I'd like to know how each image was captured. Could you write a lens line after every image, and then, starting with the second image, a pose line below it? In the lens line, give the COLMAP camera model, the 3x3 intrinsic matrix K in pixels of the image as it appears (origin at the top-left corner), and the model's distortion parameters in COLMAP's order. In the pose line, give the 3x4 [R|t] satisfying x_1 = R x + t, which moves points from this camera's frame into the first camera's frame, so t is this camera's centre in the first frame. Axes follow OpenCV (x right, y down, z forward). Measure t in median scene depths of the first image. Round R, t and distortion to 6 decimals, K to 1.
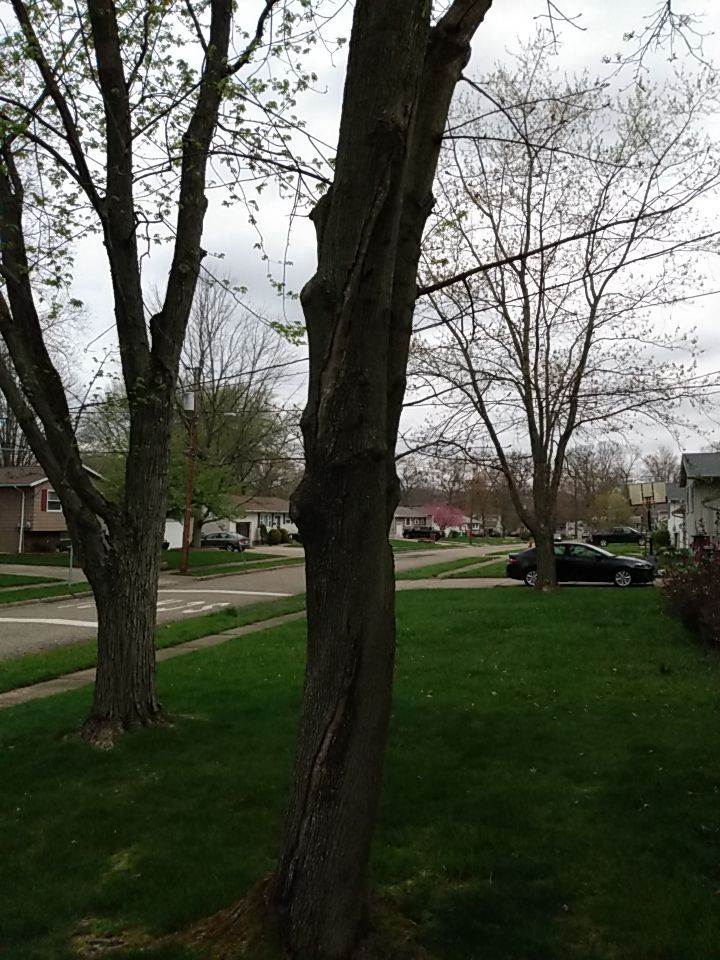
lens RADIAL K [[741.1, 0, 361.6], [0, 741.1, 485.6], [0, 0, 1]] dist [0.024880, -0.033393]
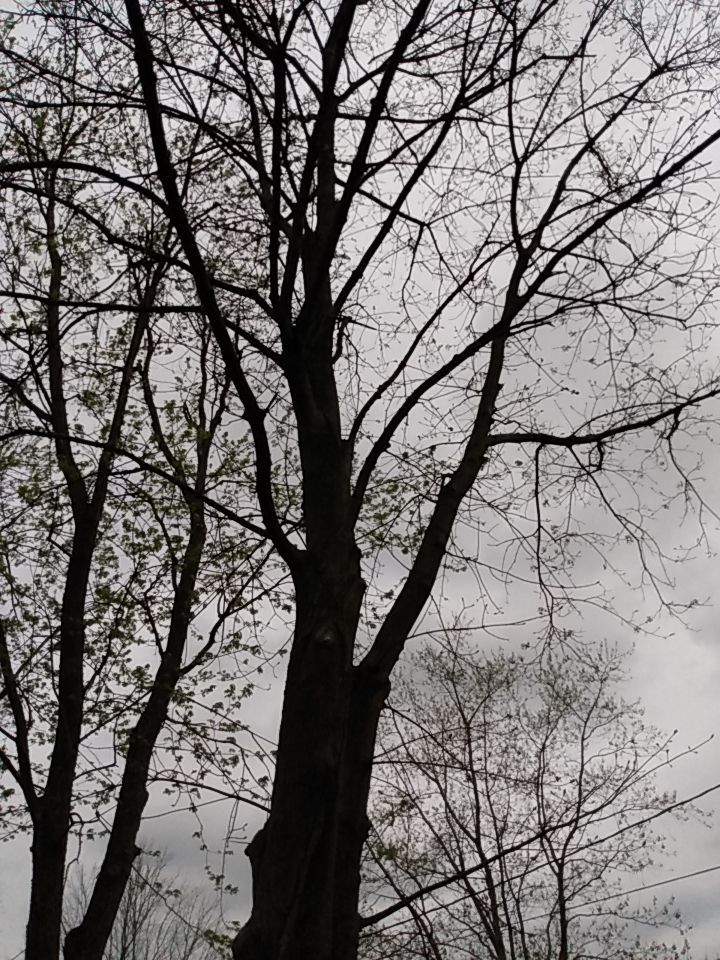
lens RADIAL K [[747.3, 0, 354.5], [0, 747.3, 481.2], [0, 0, 1]] dist [0.002674, 0.003824]
pose [[0.997050, -0.026597, 0.072000, 0.003487], [0.067656, 0.747558, -0.660742, -0.012368], [-0.036250, 0.663664, 0.747152, -0.018207]]
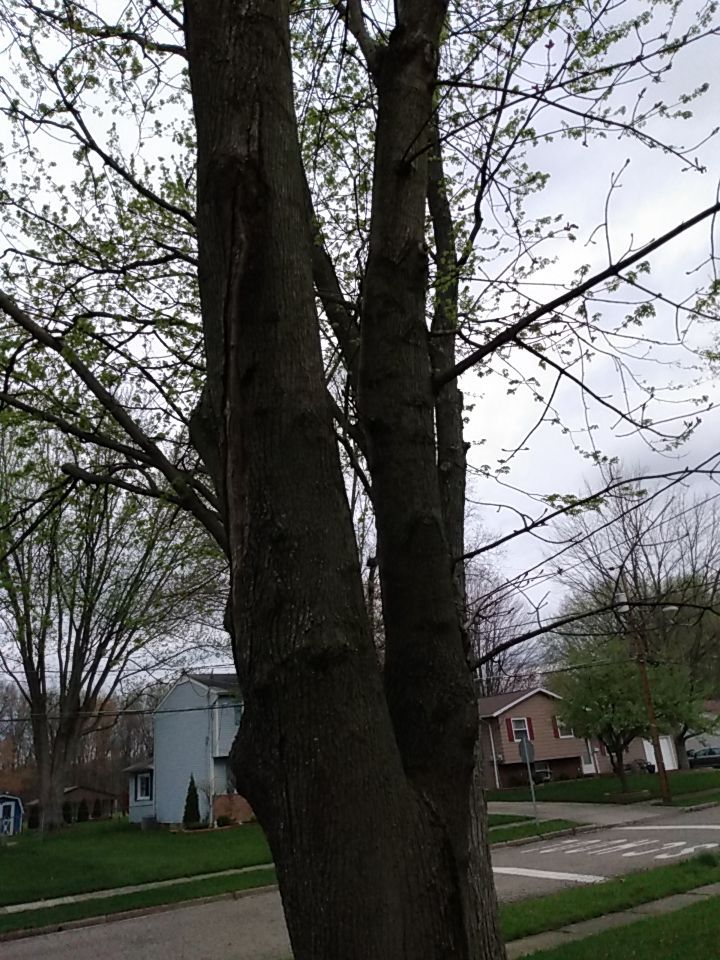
lens RADIAL K [[742.8, 0, 363.1], [0, 742.8, 490.3], [0, 0, 1]] dist [0.064725, 0.002751]
pose [[0.817457, -0.276752, -0.505145, 0.086754], [0.129164, 0.942748, -0.307479, 0.005111], [0.561320, 0.186104, 0.806402, 0.123247]]
